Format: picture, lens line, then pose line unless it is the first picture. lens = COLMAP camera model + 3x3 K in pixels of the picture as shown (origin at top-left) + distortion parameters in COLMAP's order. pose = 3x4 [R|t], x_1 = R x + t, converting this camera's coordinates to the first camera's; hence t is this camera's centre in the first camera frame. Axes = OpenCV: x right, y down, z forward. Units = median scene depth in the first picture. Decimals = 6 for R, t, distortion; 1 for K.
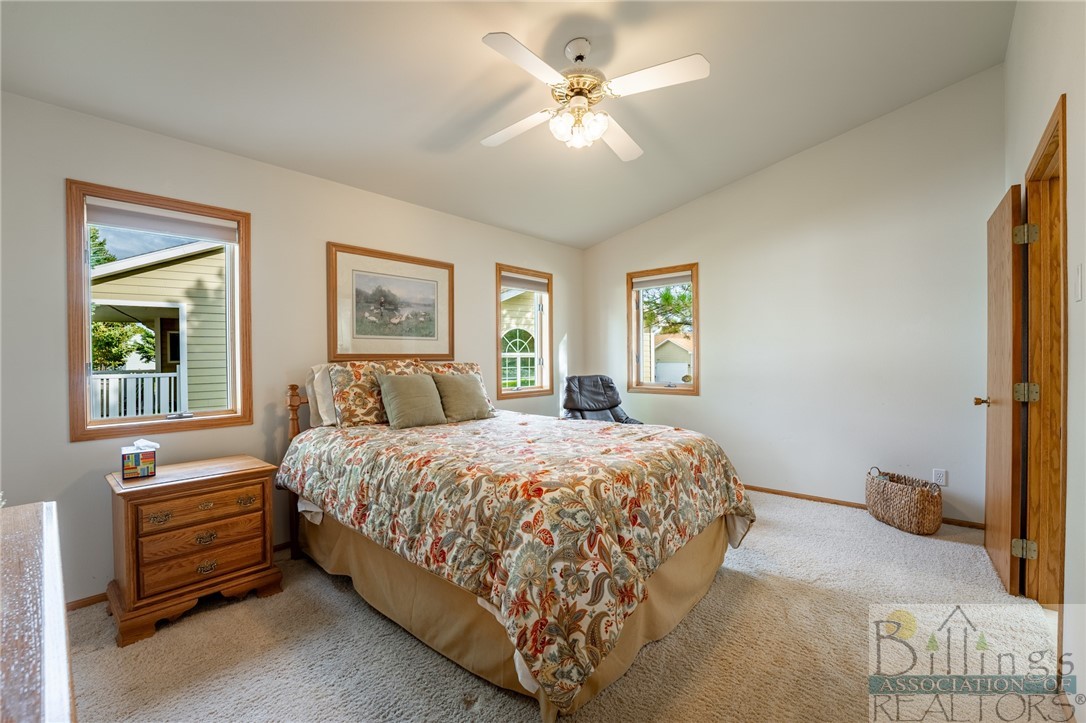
lens RADIAL K [[456.6, 0, 548.6], [0, 456.6, 363.4], [0, 0, 1]] dist [-0.027743, 0.002167]
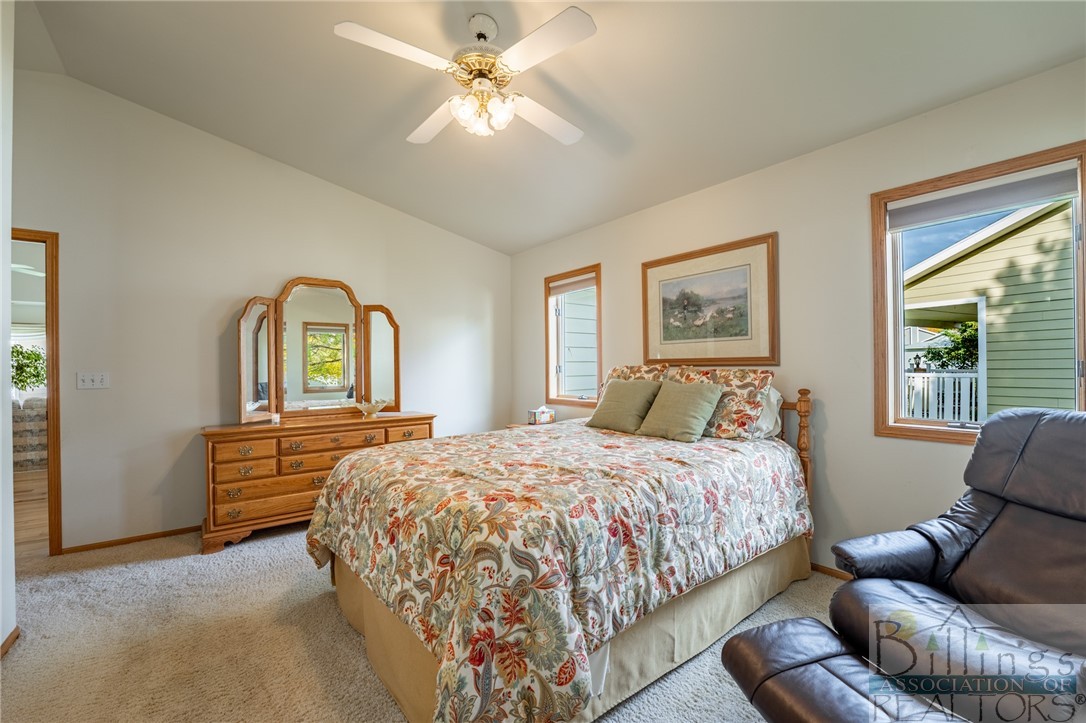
lens RADIAL K [[456.6, 0, 548.0], [0, 456.6, 361.3], [0, 0, 1]] dist [-0.027743, 0.002167]
pose [[-0.186798, 0.002709, -0.982395, 0.620186], [0.000833, 0.999996, 0.002599, -0.016742], [0.982398, -0.000333, -0.186799, 0.858420]]
